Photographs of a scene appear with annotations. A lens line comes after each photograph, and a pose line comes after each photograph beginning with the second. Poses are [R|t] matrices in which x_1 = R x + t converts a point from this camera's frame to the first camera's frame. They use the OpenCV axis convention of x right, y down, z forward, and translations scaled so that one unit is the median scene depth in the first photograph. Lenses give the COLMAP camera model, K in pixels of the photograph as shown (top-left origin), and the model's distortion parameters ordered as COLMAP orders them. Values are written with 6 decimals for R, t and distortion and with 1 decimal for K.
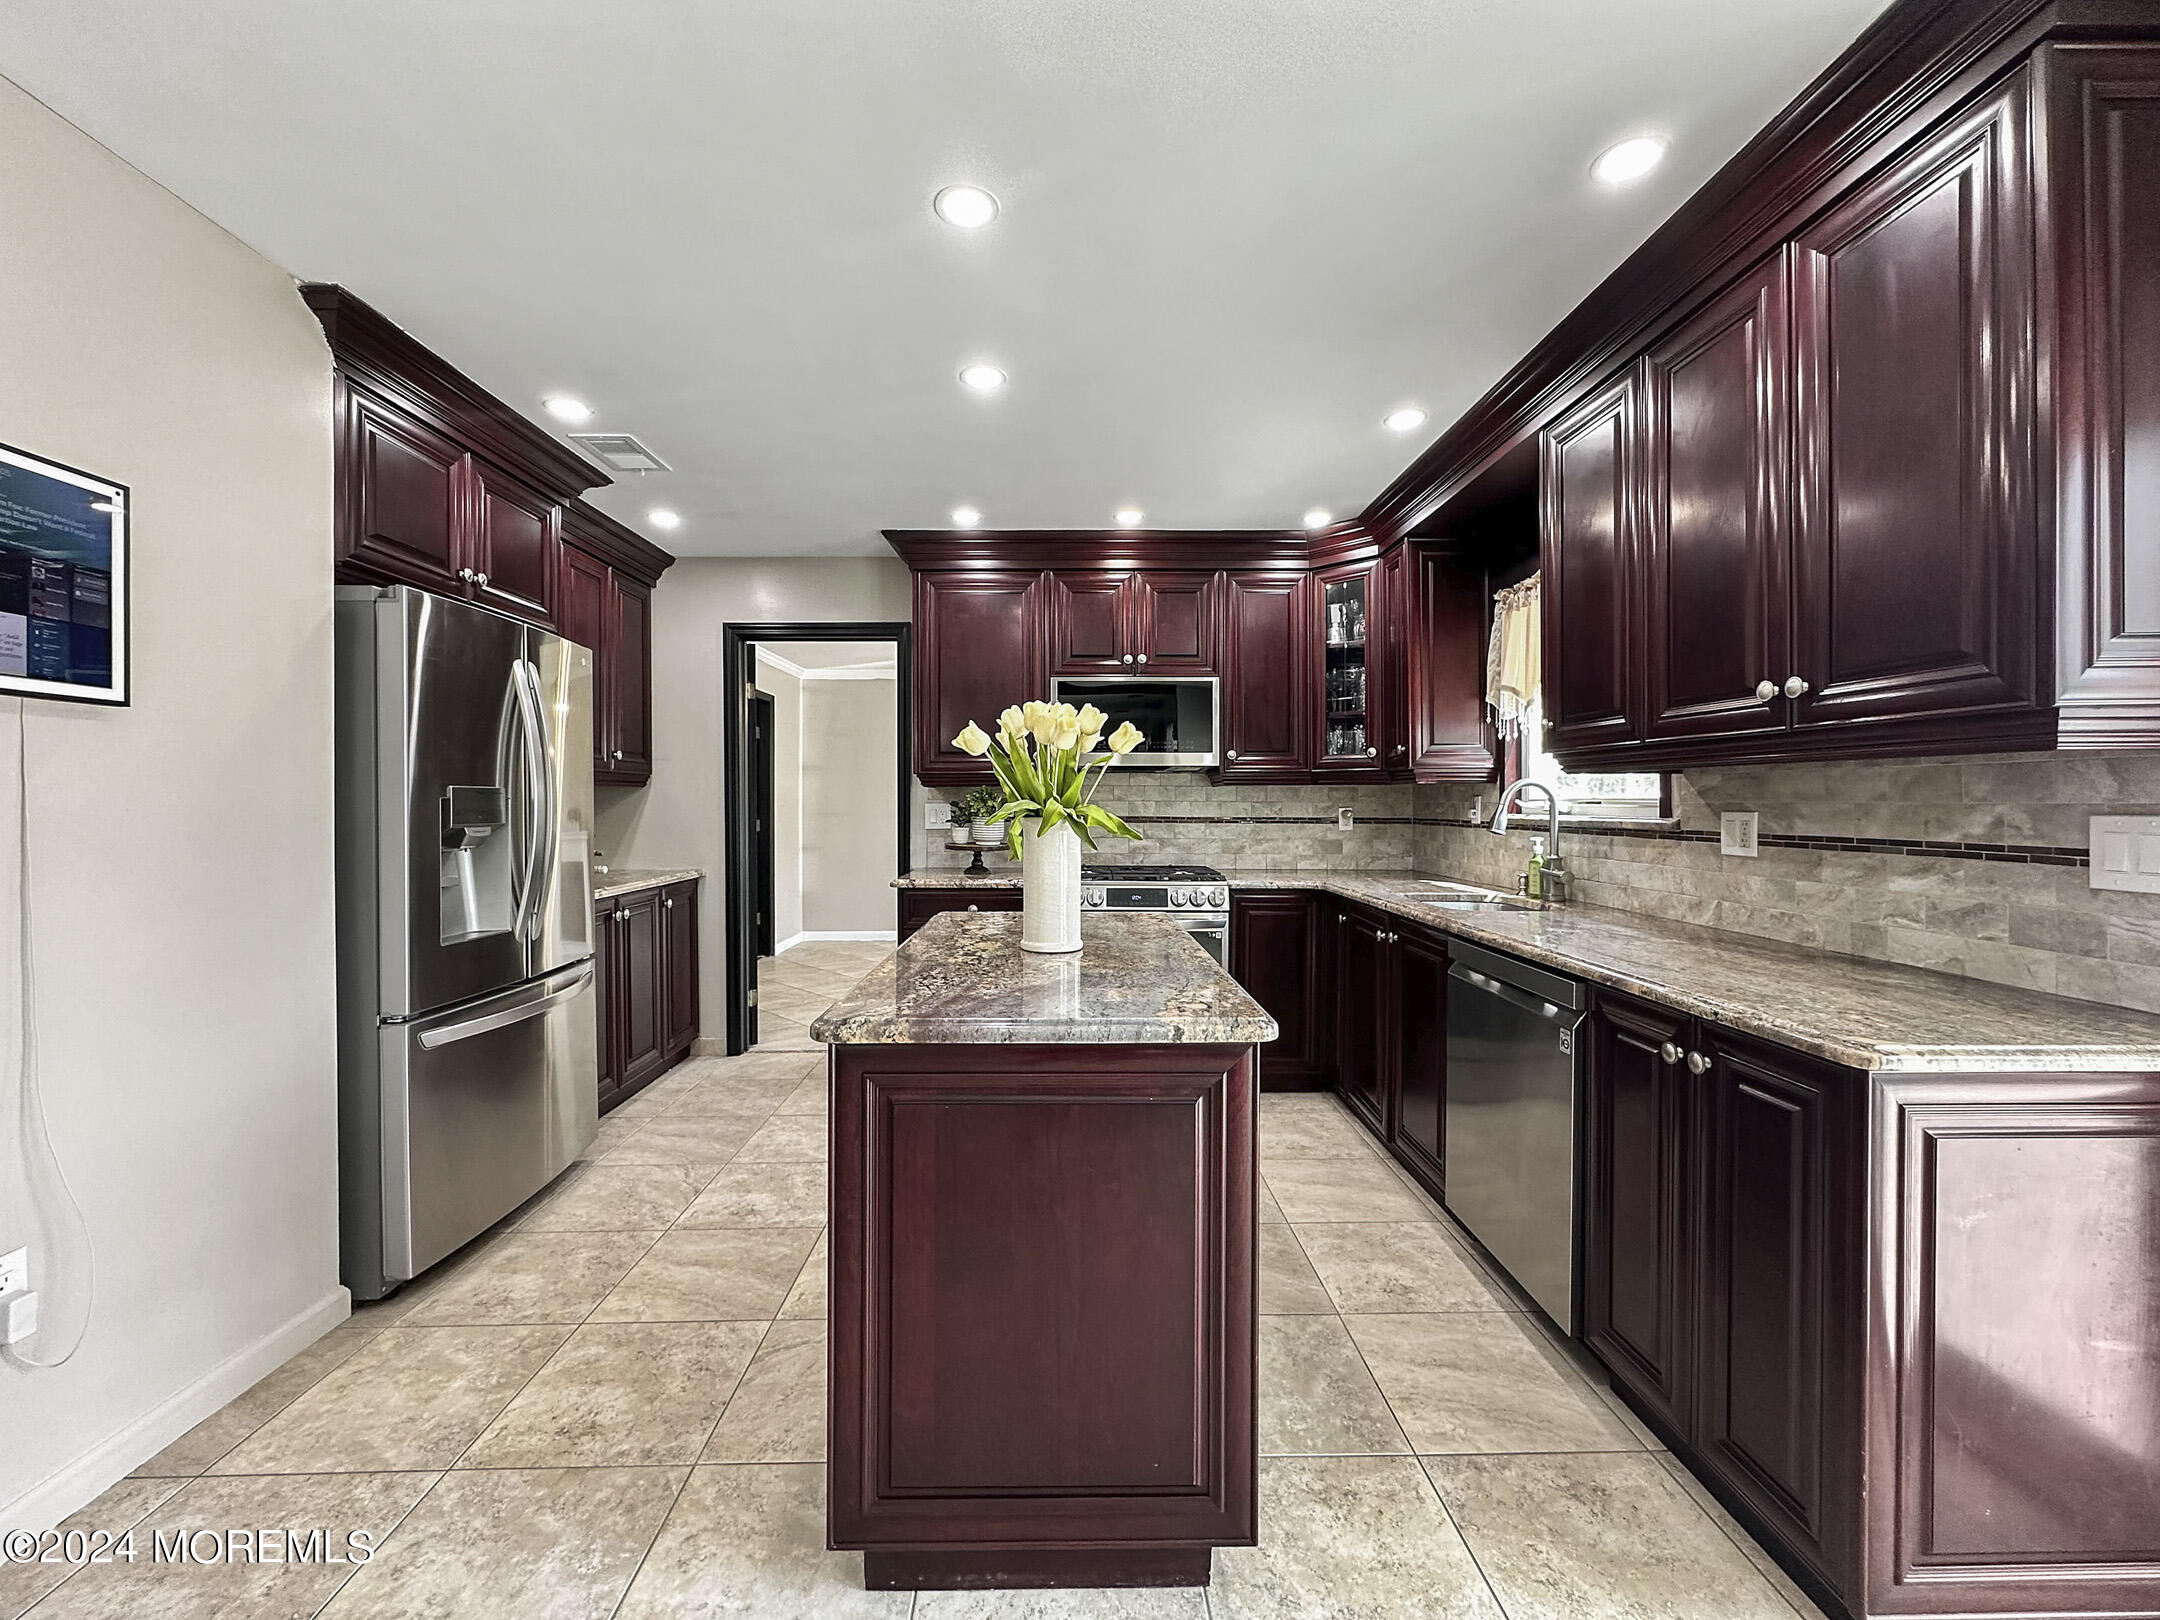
lens RADIAL K [[863.5, 0, 1079.9], [0, 863.5, 804.3], [0, 0, 1]] dist [-0.001443, 0.000284]
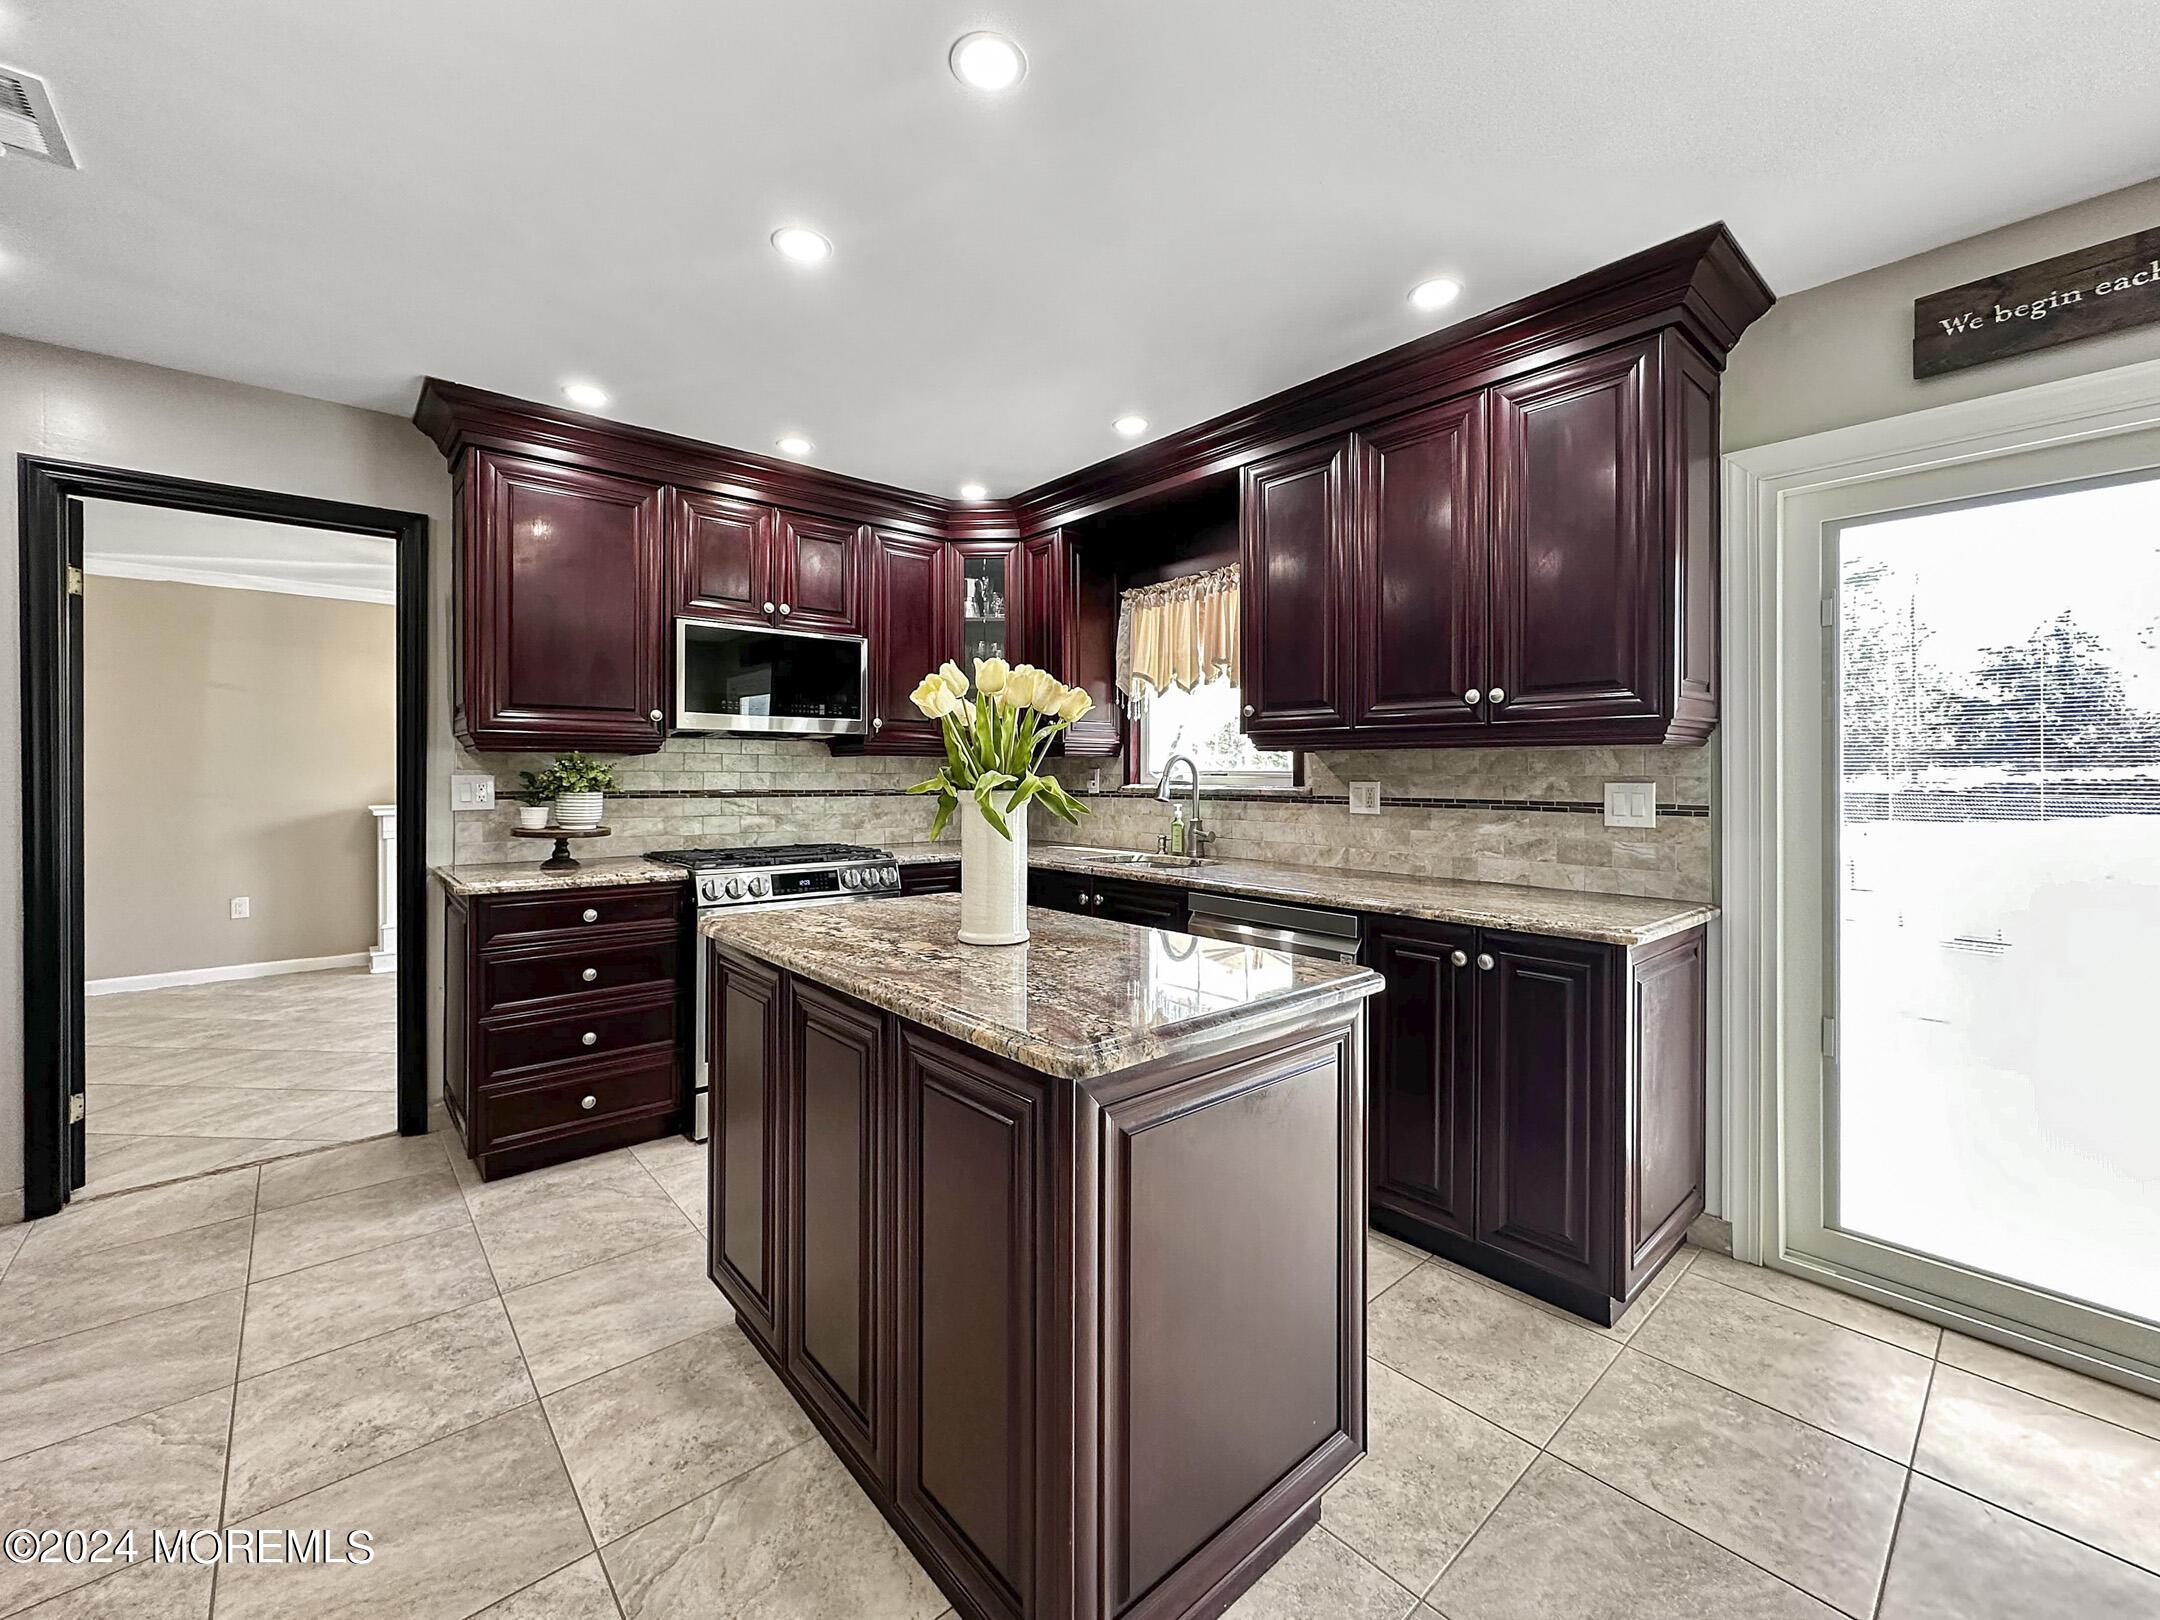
lens RADIAL K [[878.6, 0, 1077.0], [0, 878.6, 774.0], [0, 0, 1]] dist [-0.001823, 0.000210]
pose [[0.767840, 0.001671, 0.640639, -0.414219], [-0.000273, 0.999997, -0.002282, 0.000235], [-0.640641, 0.001578, 0.767839, 0.198774]]
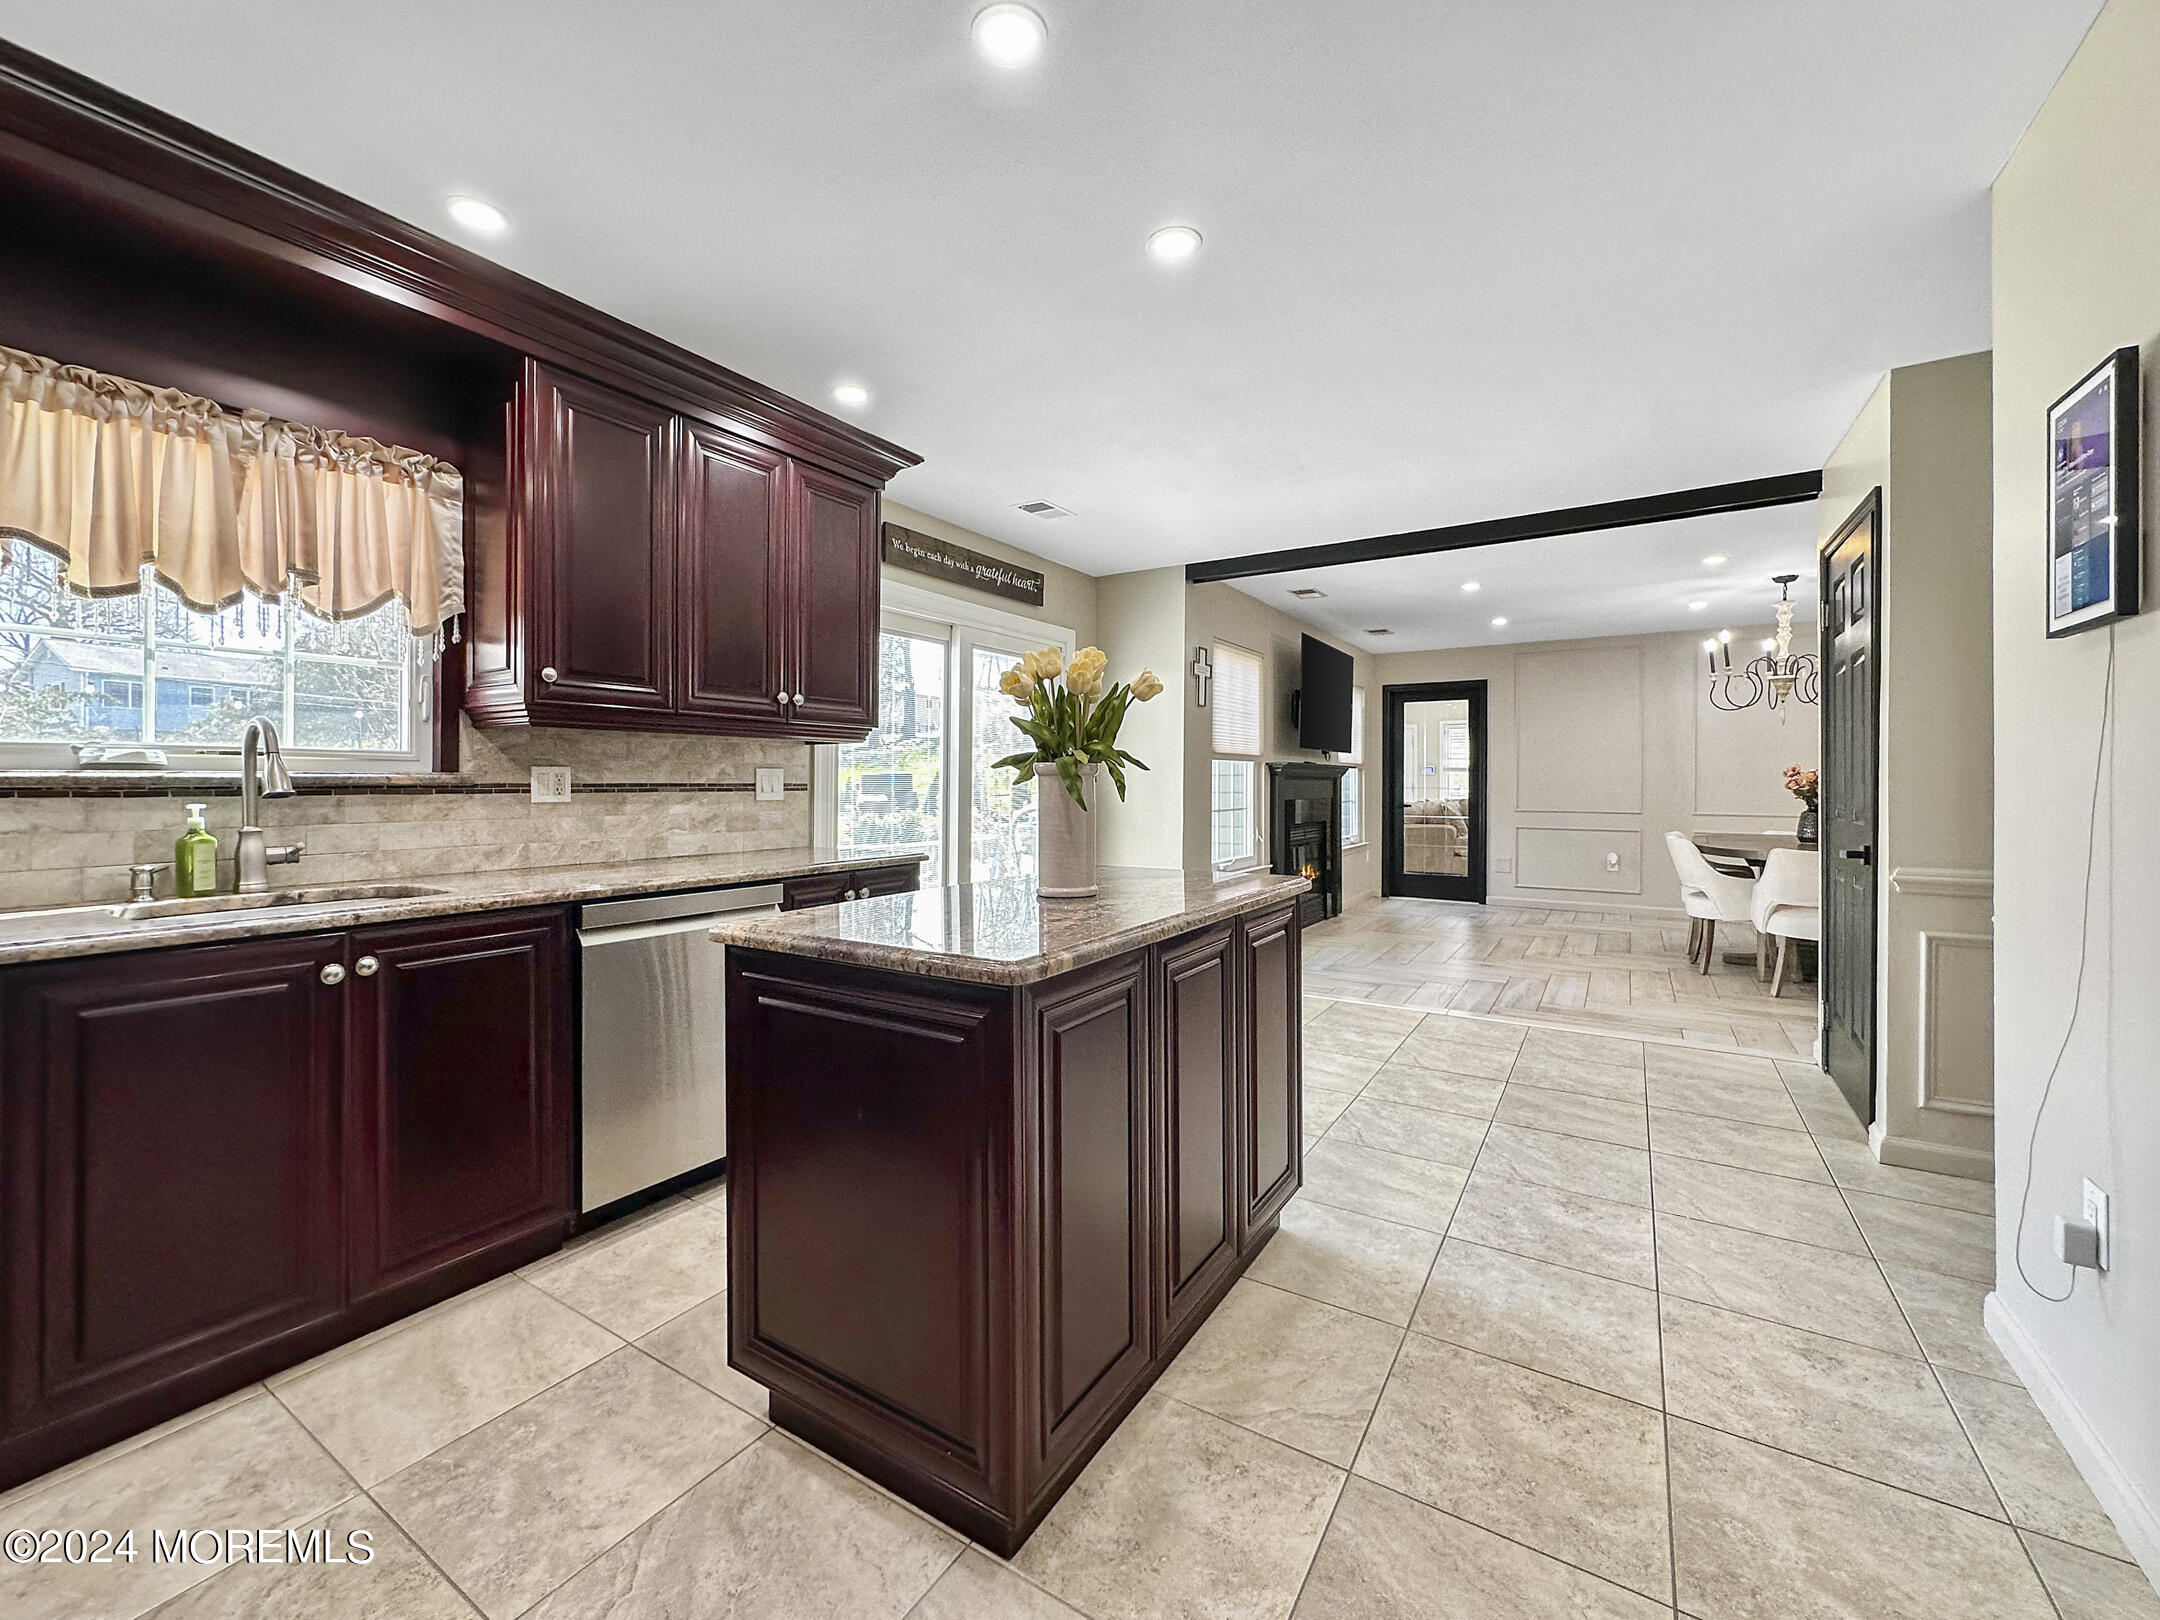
lens RADIAL K [[875.7, 0, 1071.2], [0, 875.7, 782.2], [0, 0, 1]] dist [-0.000190, 0.000017]
pose [[-0.826370, 0.000620, 0.563127, -0.467437], [0.002840, 0.999991, 0.003066, 0.025747], [-0.563120, 0.004133, -0.826365, 1.408364]]
